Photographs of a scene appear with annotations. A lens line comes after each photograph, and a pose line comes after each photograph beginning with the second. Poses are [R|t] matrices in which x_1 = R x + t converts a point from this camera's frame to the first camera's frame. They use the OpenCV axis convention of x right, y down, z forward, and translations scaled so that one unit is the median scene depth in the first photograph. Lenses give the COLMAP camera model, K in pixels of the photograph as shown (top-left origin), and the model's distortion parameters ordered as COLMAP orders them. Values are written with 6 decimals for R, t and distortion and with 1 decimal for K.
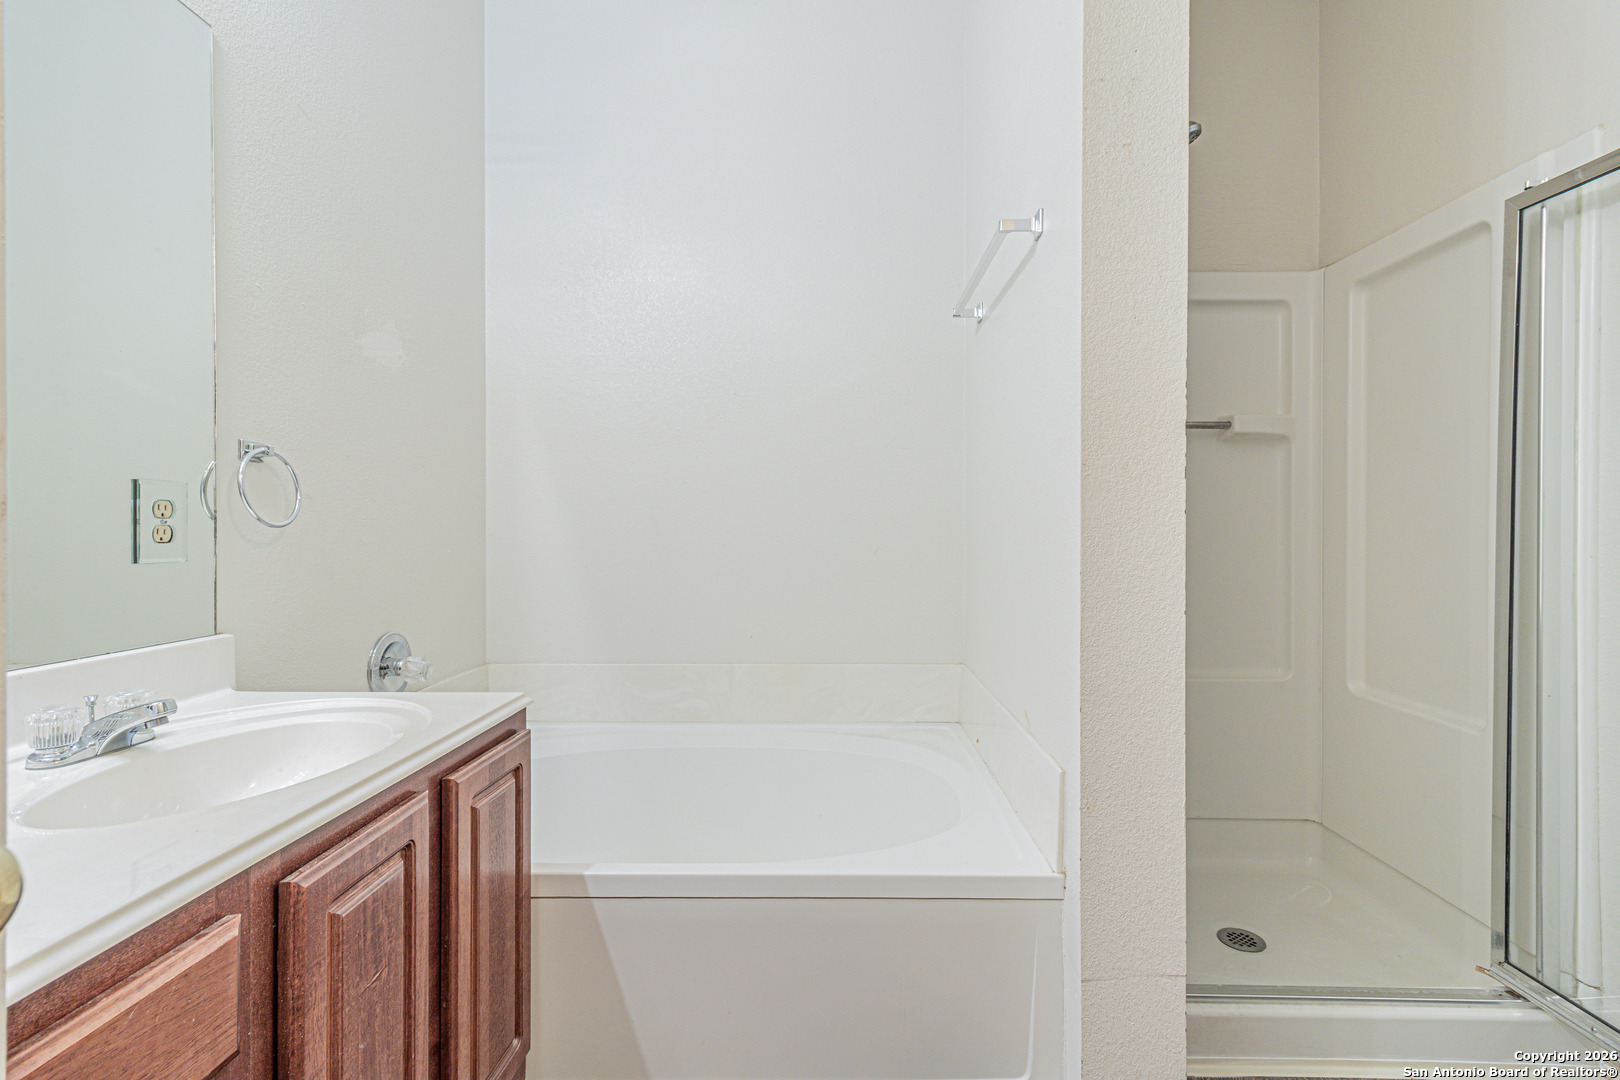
lens RADIAL K [[751.1, 0, 818.6], [0, 751.1, 537.1], [0, 0, 1]] dist [0.008480, 0.000363]
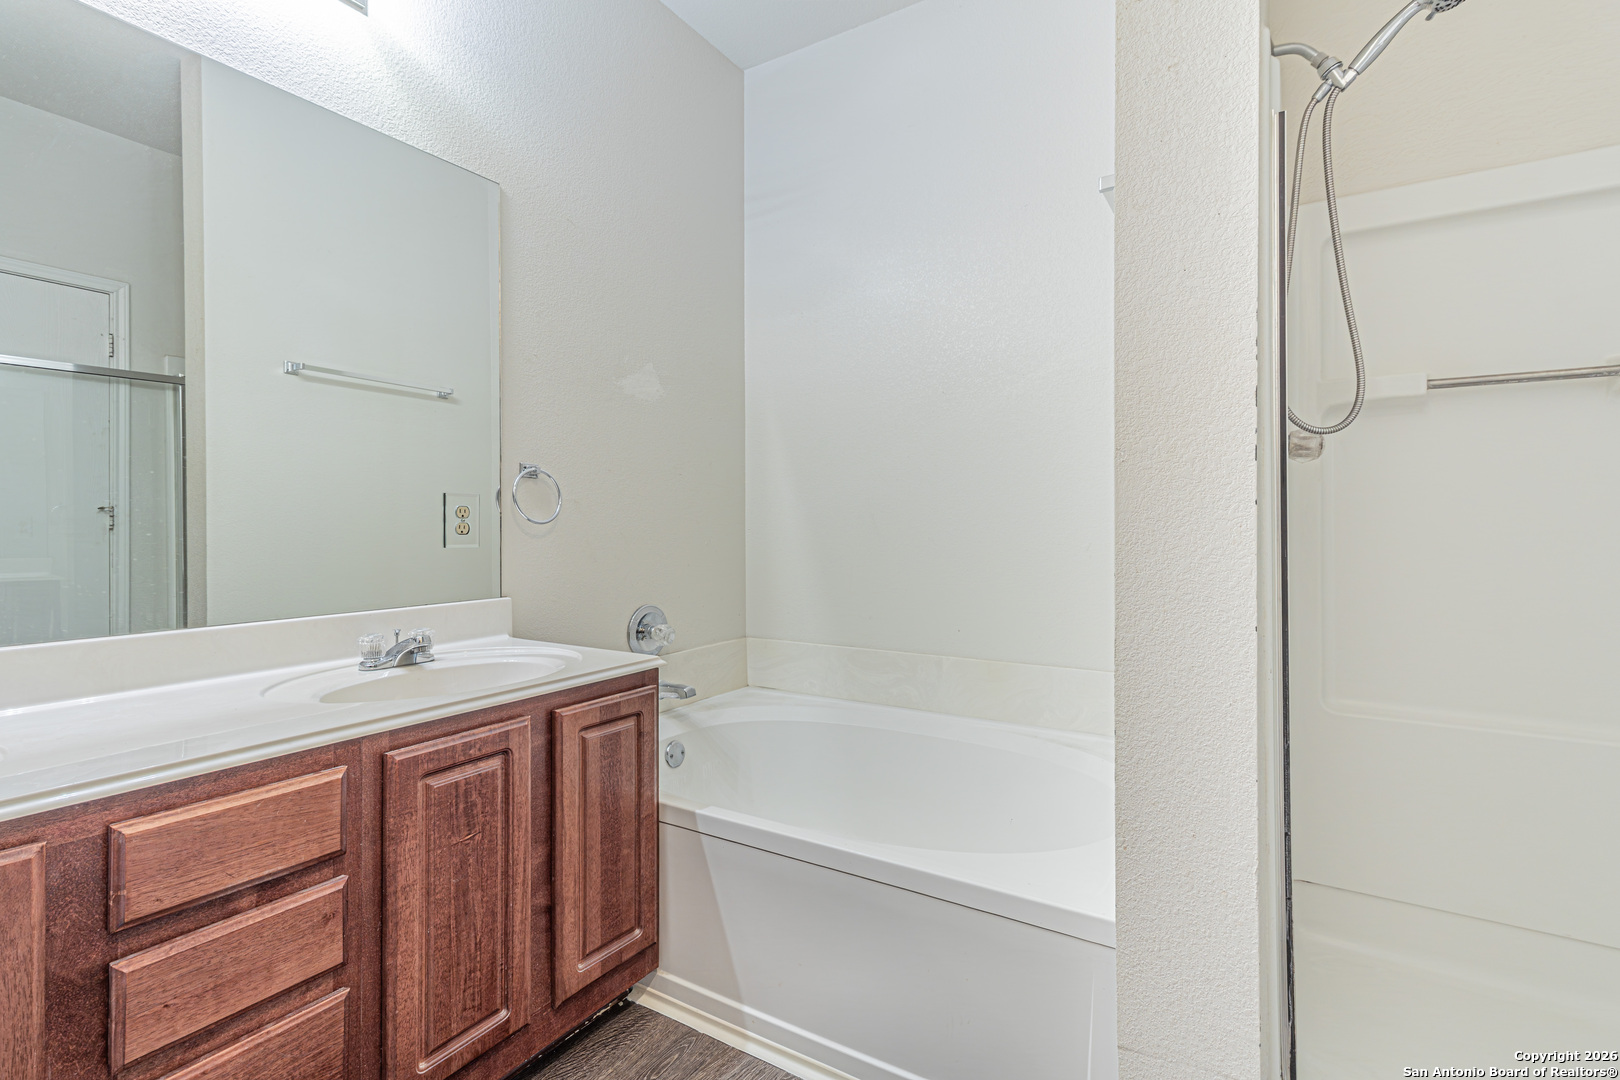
lens RADIAL K [[751.1, 0, 846.5], [0, 751.1, 528.2], [0, 0, 1]] dist [0.008480, 0.000363]
pose [[0.856873, 0.000829, -0.515527, 0.532900], [-0.003377, 0.999986, -0.004006, -0.001330], [0.515517, 0.005174, 0.856864, 0.096140]]
